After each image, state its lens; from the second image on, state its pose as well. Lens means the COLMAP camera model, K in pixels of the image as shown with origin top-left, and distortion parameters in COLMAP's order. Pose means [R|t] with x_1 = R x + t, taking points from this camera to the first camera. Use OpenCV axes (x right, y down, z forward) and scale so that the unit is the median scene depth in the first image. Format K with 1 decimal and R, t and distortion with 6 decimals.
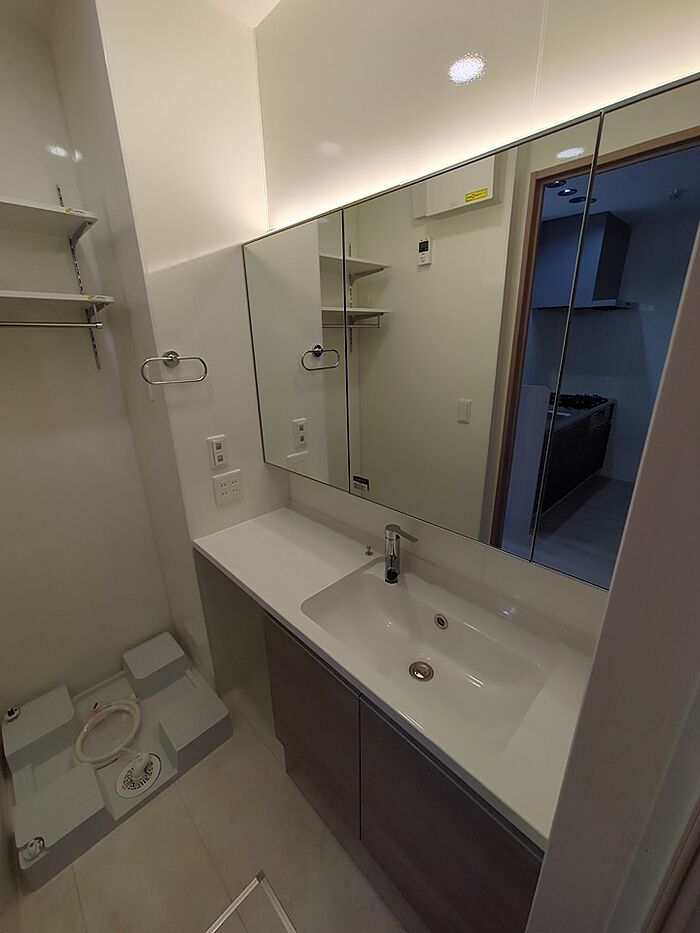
lens RADIAL K [[379.1, 0, 351.8], [0, 379.1, 471.2], [0, 0, 1]] dist [-0.001008, 0.001624]
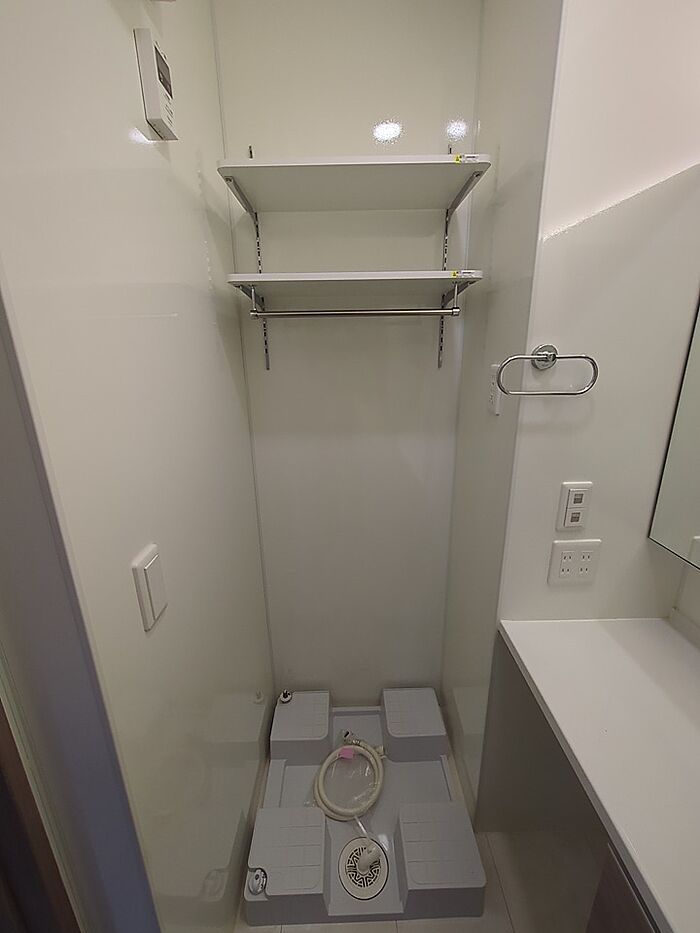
lens RADIAL K [[379.1, 0, 352.0], [0, 379.1, 462.0], [0, 0, 1]] dist [-0.001008, 0.001624]
pose [[0.724471, 0.207972, -0.657183, -0.226984], [-0.223257, 0.972803, 0.061737, -0.080381], [0.652149, 0.101994, 0.751198, 0.288778]]
